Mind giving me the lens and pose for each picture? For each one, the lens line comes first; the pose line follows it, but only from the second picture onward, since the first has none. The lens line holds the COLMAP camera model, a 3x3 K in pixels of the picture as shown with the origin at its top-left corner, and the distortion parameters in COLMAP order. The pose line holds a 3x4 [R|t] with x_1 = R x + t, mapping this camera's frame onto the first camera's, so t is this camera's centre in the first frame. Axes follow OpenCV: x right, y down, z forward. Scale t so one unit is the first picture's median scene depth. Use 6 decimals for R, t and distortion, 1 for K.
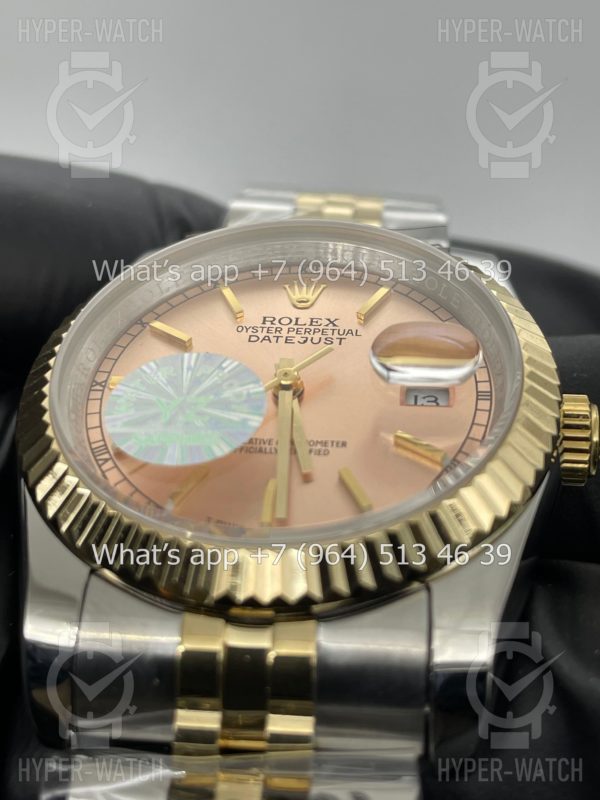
lens RADIAL K [[1258.4, 0, 298.7], [0, 1258.4, 399.6], [0, 0, 1]] dist [0.091820, 0.000000]
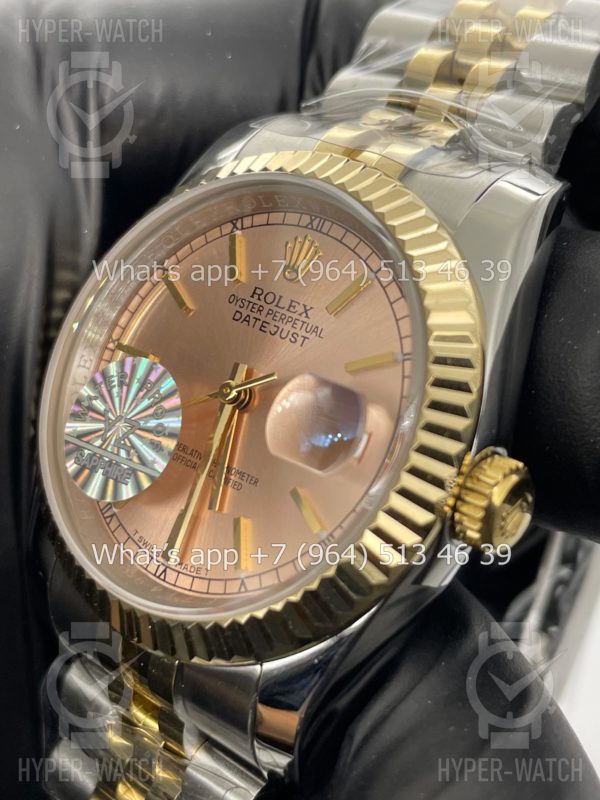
lens RADIAL K [[1258.4, 0, 306.8], [0, 1258.4, 379.1], [0, 0, 1]] dist [0.091820, 0.000000]
pose [[0.831884, 0.211503, -0.513065, 0.535213], [0.113409, 0.840223, 0.530249, -0.531771], [0.543238, -0.499292, 0.674981, 0.329225]]
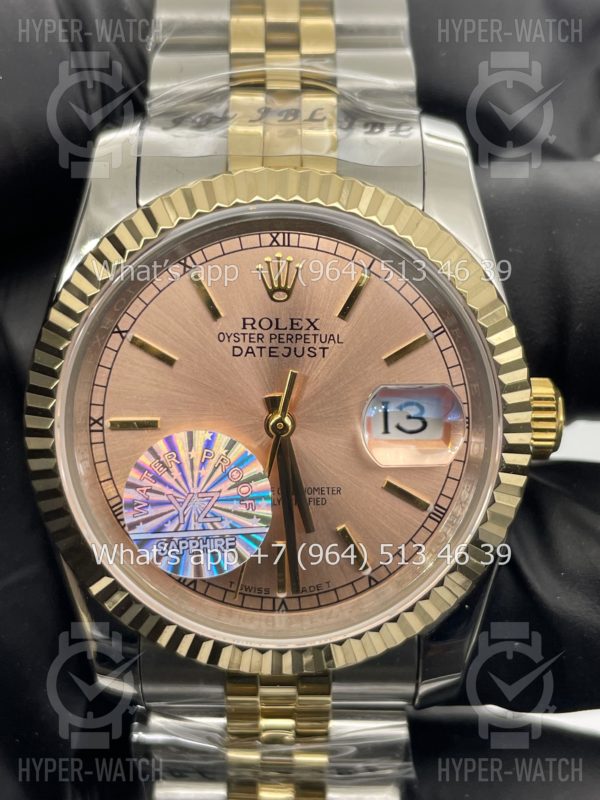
lens RADIAL K [[1258.4, 0, 298.9], [0, 1258.4, 394.4], [0, 0, 1]] dist [0.091820, 0.000000]
pose [[0.990930, -0.115585, 0.068534, -0.060121], [0.022728, 0.646839, 0.762288, -0.797089], [-0.132439, -0.753817, 0.643599, 0.316665]]
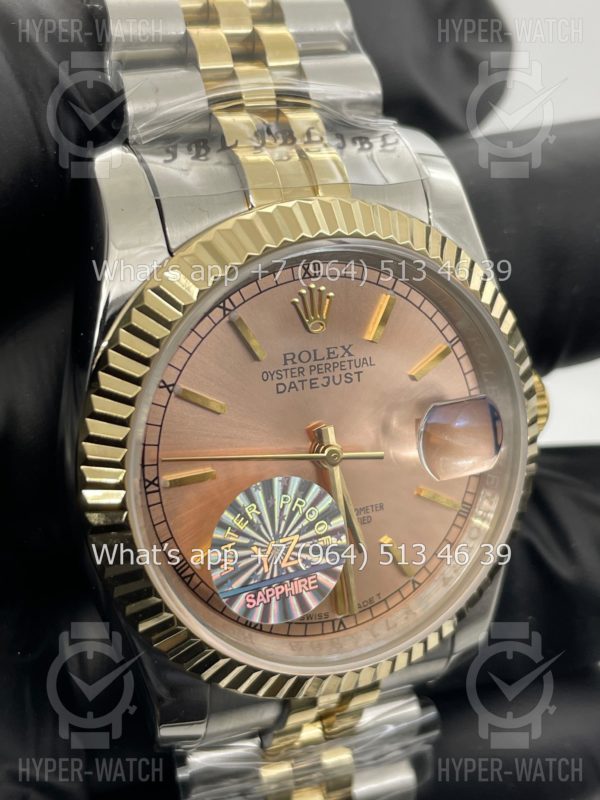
lens RADIAL K [[1258.4, 0, 301.1], [0, 1258.4, 402.2], [0, 0, 1]] dist [0.091820, 0.000000]
pose [[0.858465, -0.267855, 0.437368, -0.460997], [-0.221687, 0.575205, 0.787397, -0.830455], [-0.462485, -0.772912, 0.434413, 0.552358]]
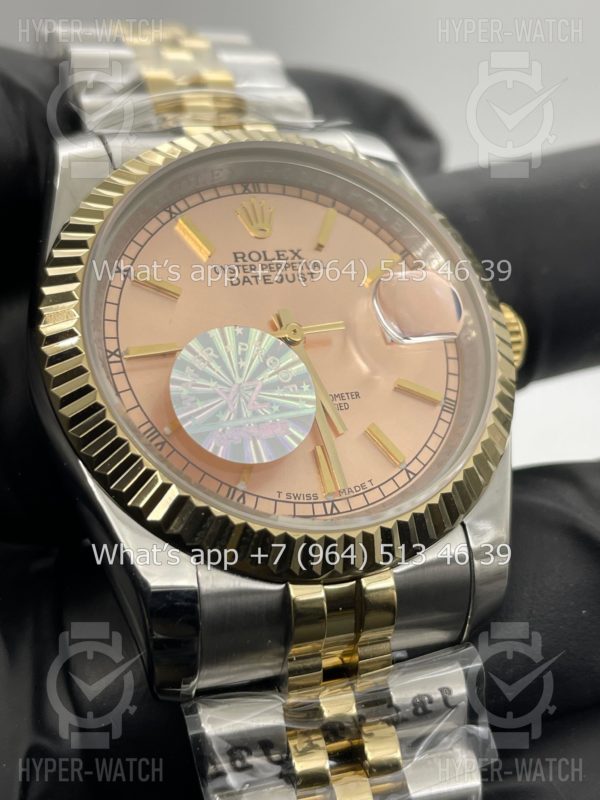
lens RADIAL K [[1258.4, 0, 299.1], [0, 1258.4, 400.6], [0, 0, 1]] dist [0.091820, 0.000000]
pose [[0.875169, -0.170444, 0.452801, -0.481788], [-0.026113, 0.917887, 0.395982, -0.374559], [-0.483113, -0.358375, 0.798855, 0.099987]]
